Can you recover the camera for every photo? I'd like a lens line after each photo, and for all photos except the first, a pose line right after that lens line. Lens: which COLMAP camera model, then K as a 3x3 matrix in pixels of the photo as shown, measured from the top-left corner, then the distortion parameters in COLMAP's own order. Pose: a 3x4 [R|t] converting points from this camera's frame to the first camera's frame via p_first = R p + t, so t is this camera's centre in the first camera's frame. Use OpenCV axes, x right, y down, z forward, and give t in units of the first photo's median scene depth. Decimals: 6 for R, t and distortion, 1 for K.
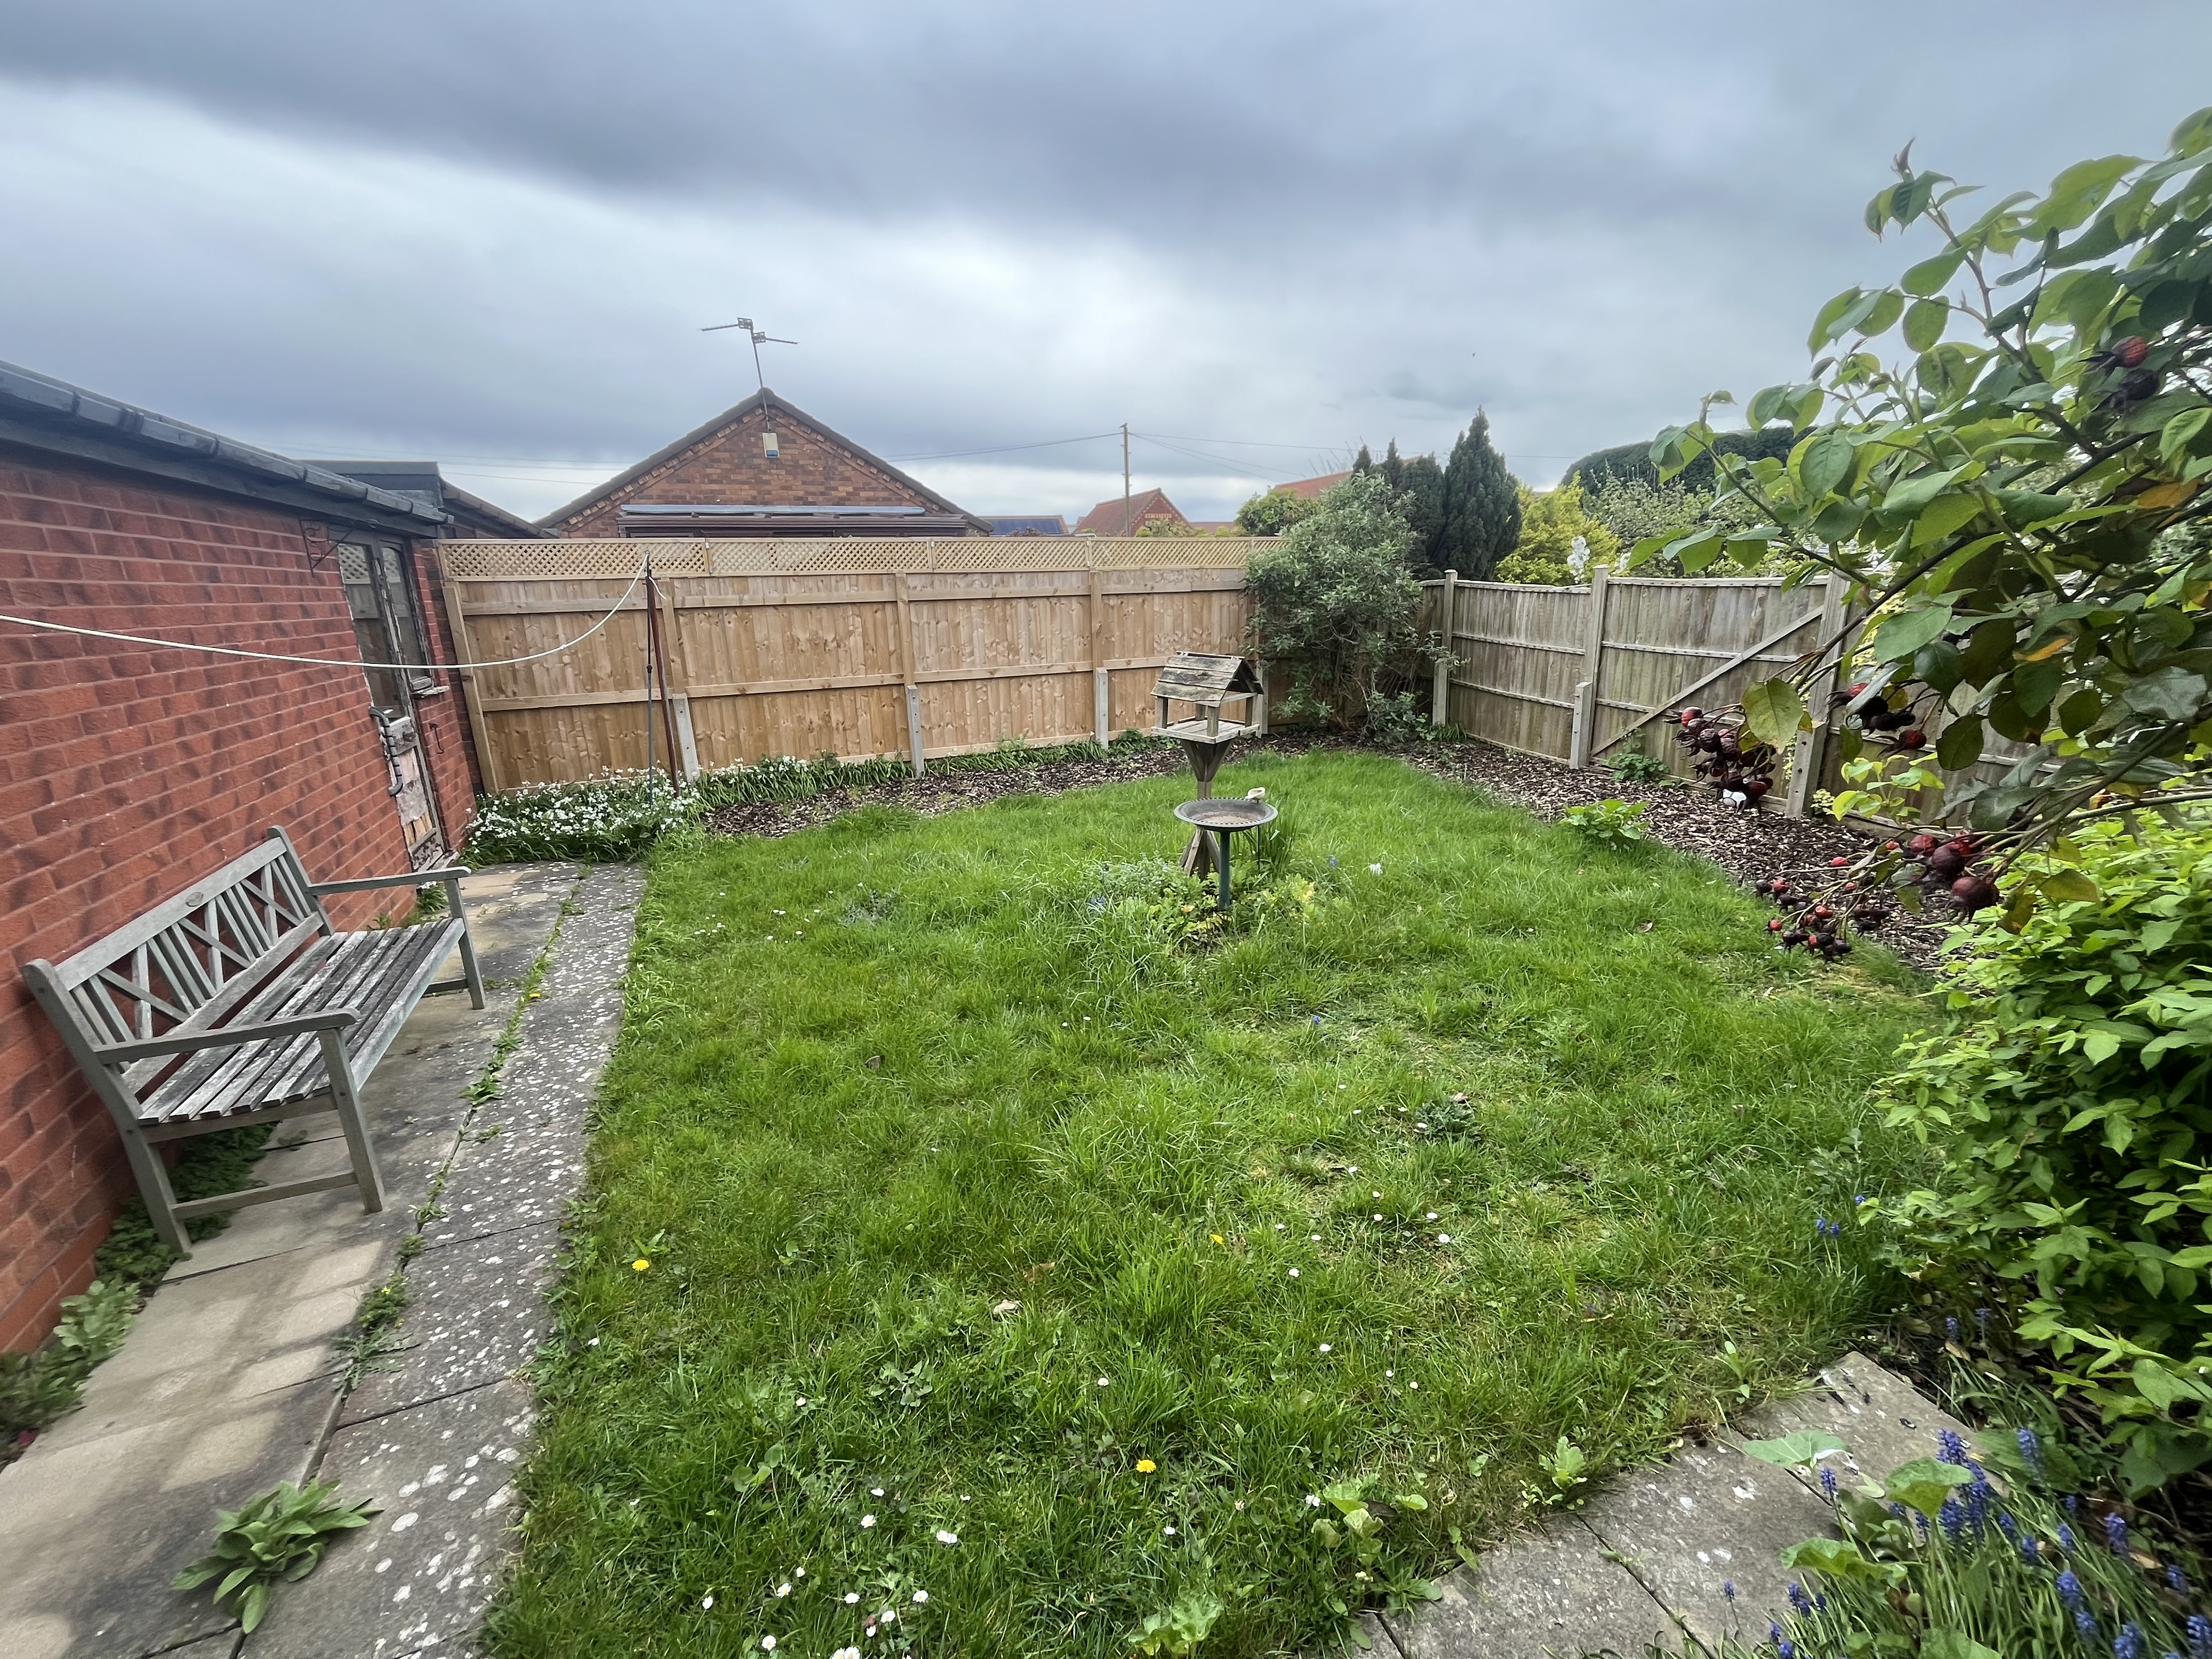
lens RADIAL K [[892.9, 0, 1103.5], [0, 892.9, 831.6], [0, 0, 1]] dist [-0.000573, -0.001267]
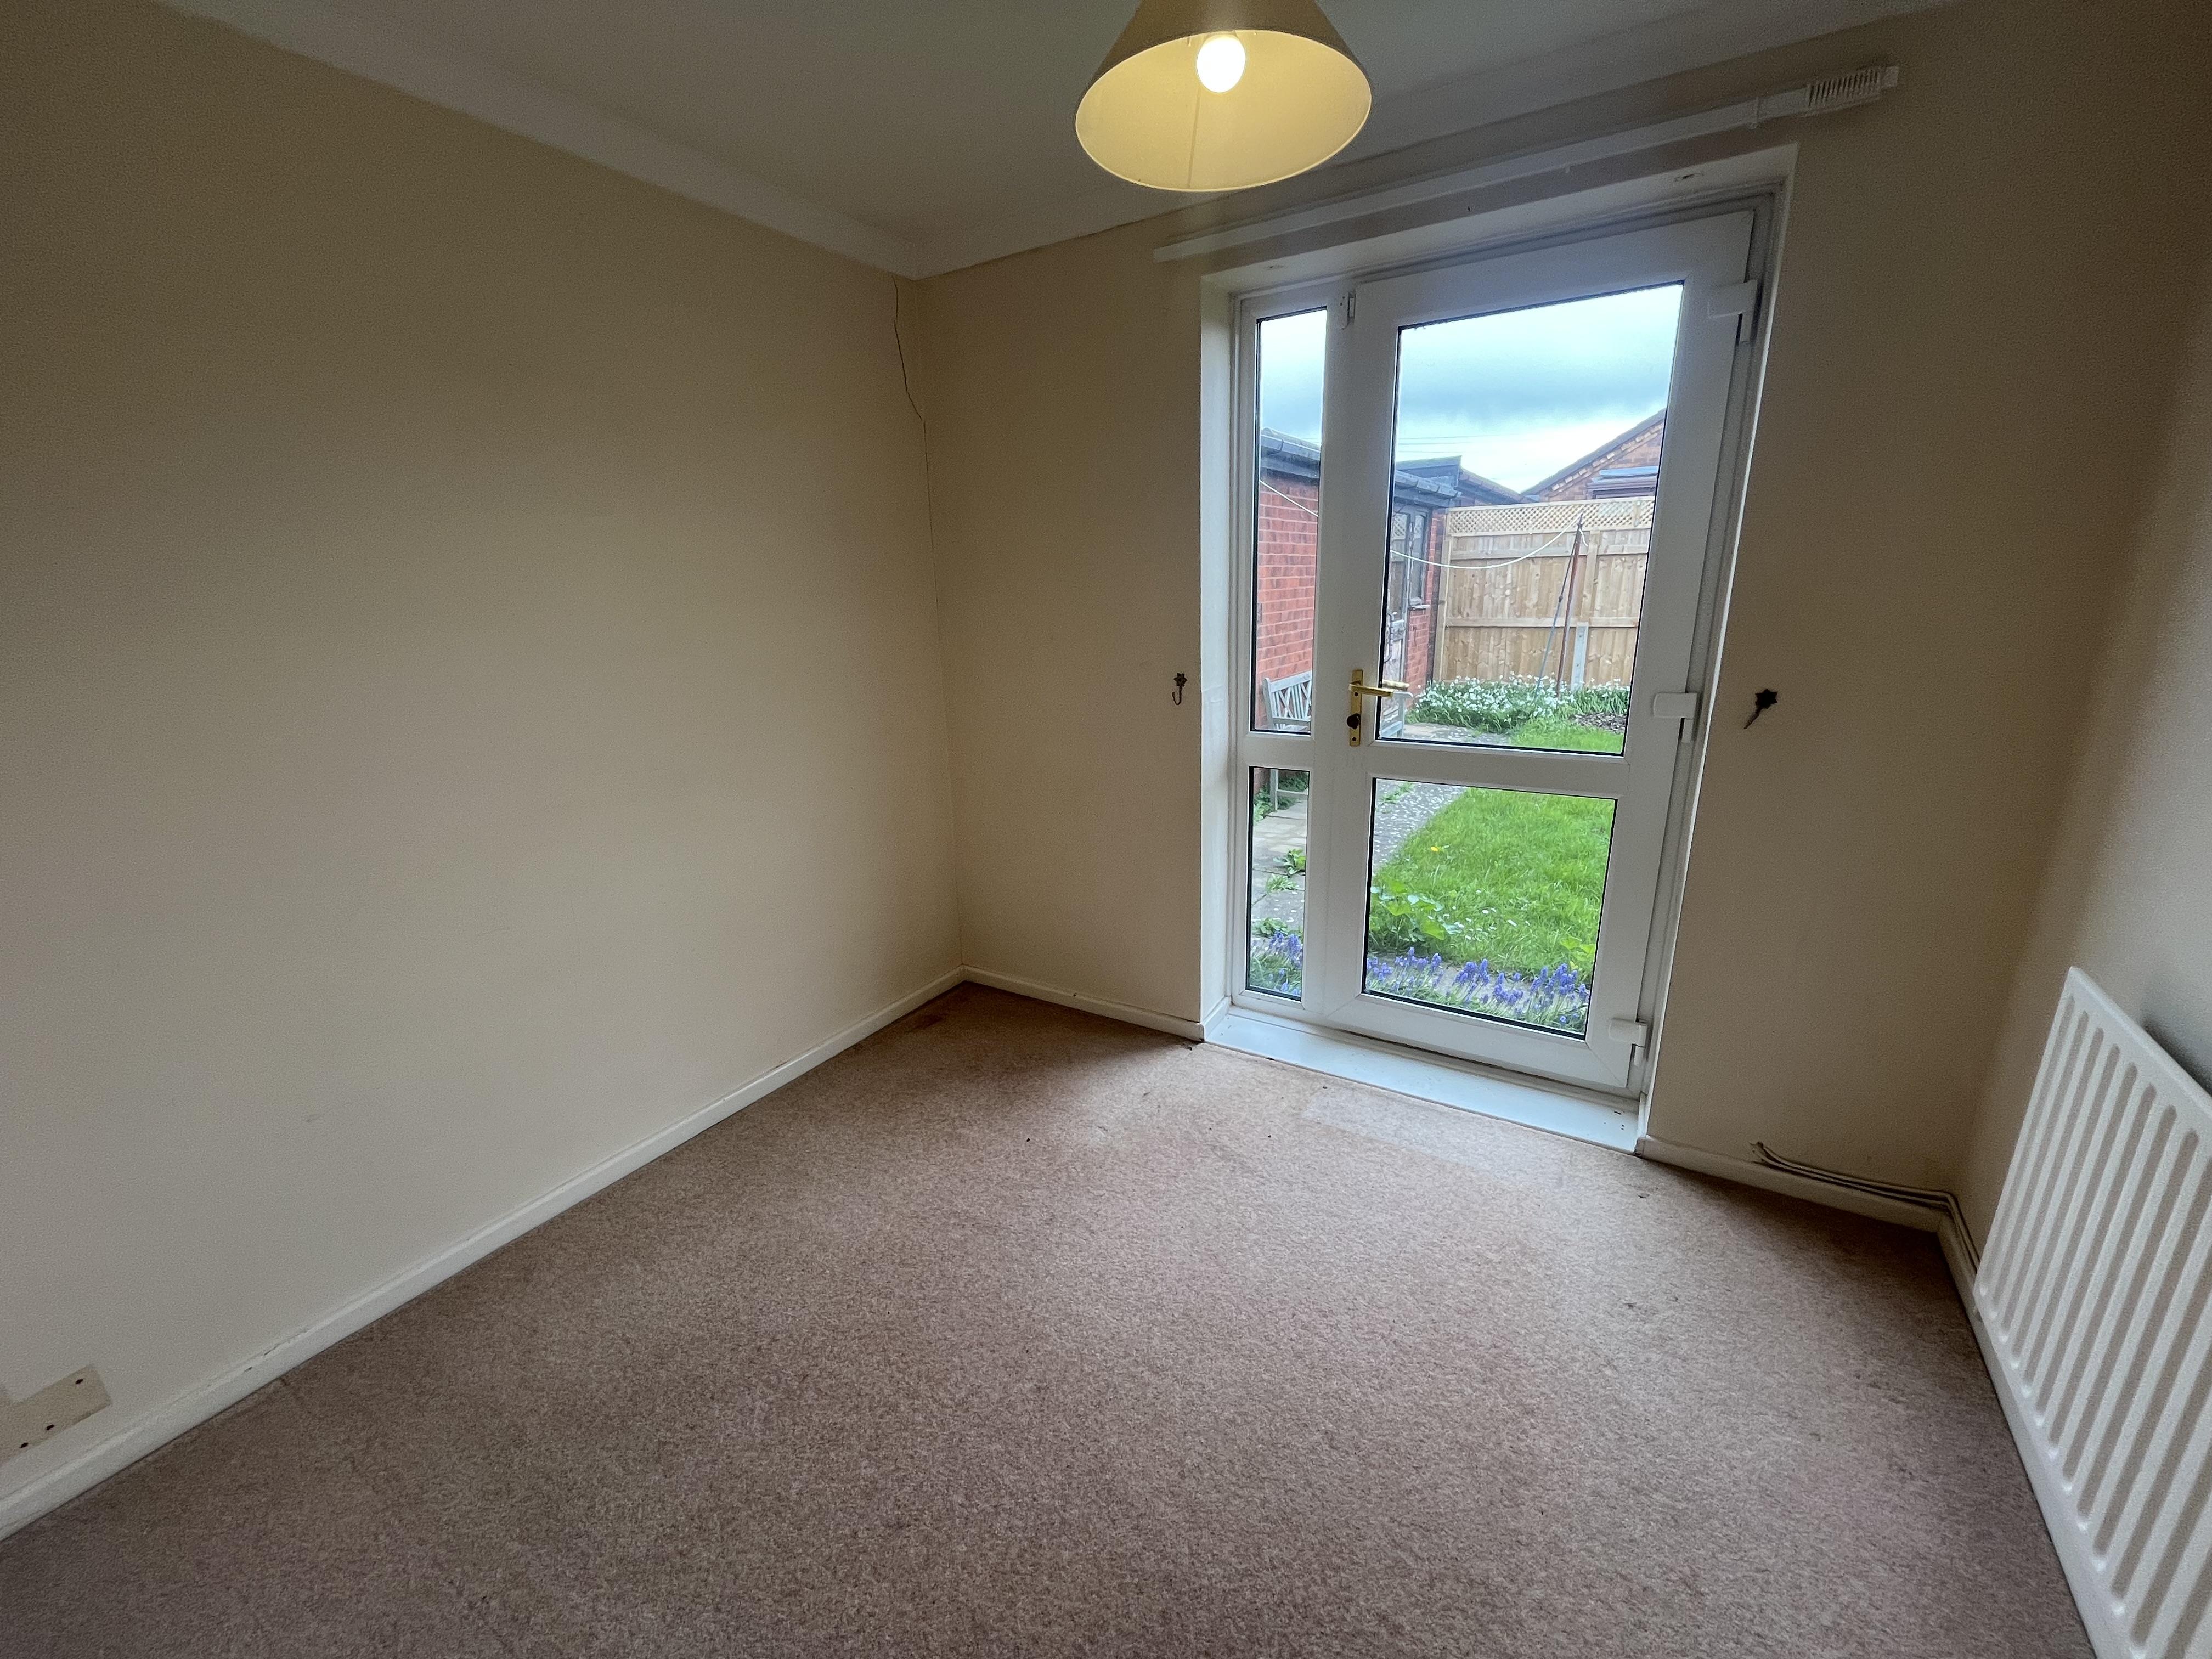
lens RADIAL K [[892.9, 0, 1107.6], [0, 892.9, 828.9], [0, 0, 1]] dist [-0.000573, -0.001267]
pose [[0.562691, 0.233373, -0.793042, 0.235246], [-0.204933, 0.968759, 0.139676, 0.097227], [0.800863, 0.083926, 0.592938, -0.289579]]
